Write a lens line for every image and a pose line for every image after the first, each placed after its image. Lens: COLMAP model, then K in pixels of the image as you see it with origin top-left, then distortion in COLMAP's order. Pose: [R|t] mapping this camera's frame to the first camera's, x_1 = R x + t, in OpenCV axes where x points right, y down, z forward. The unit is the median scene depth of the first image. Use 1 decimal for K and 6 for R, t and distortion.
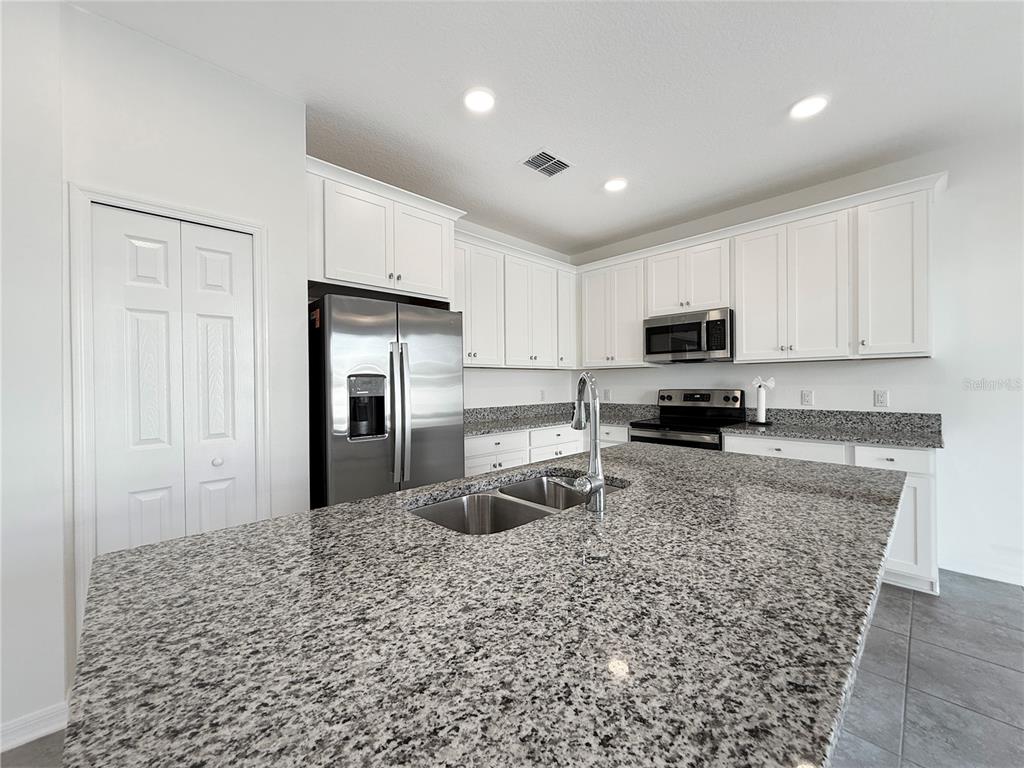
lens RADIAL K [[407.0, 0, 505.9], [0, 407.0, 384.7], [0, 0, 1]] dist [0.000358, 0.000022]
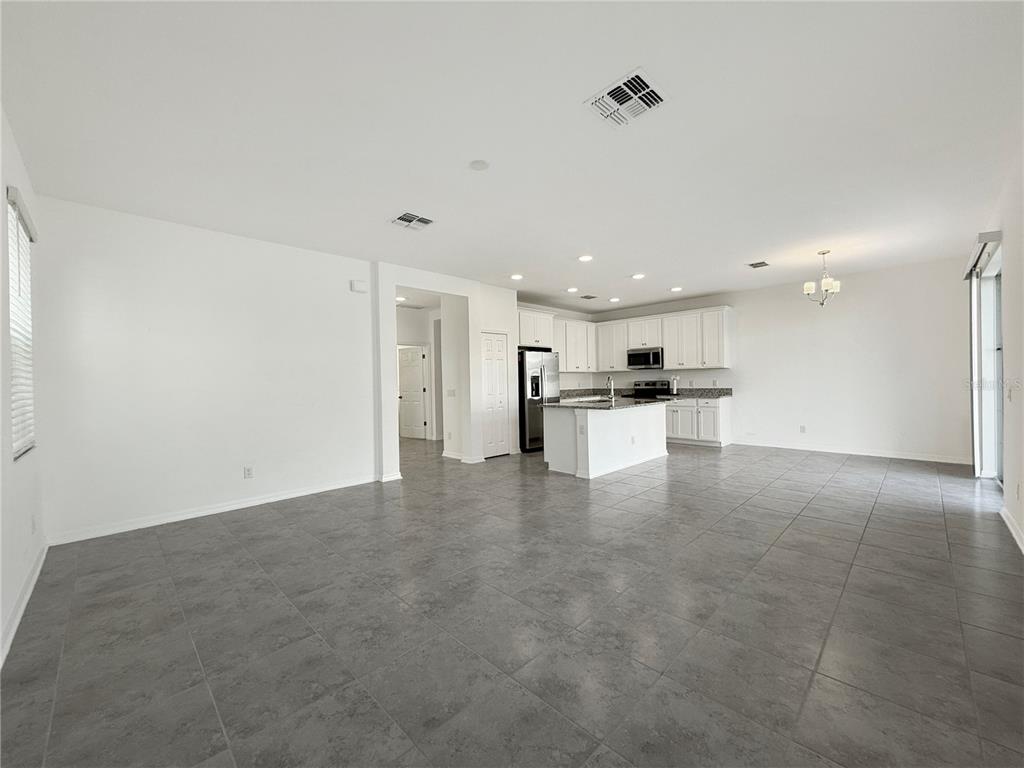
lens RADIAL K [[407.0, 0, 505.9], [0, 407.0, 384.7], [0, 0, 1]] dist [0.000358, 0.000022]
pose [[0.999950, -0.009234, 0.003731, -0.389501], [0.009217, 0.999947, 0.004587, 0.016180], [-0.003773, -0.004552, 0.999983, -1.424650]]
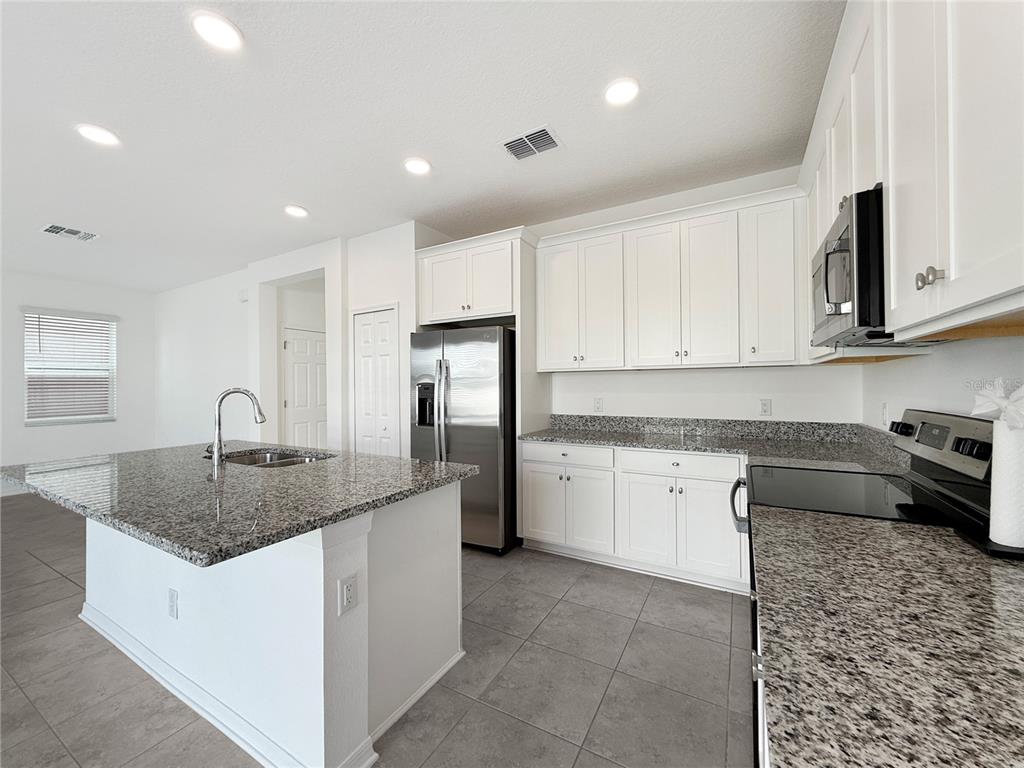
lens RADIAL K [[407.0, 0, 505.9], [0, 407.0, 384.7], [0, 0, 1]] dist [0.000358, 0.000022]
pose [[0.271507, 0.001741, -0.962435, 0.795434], [0.003426, 0.999990, 0.002776, -0.014777], [0.962430, -0.004051, 0.271498, 0.606003]]
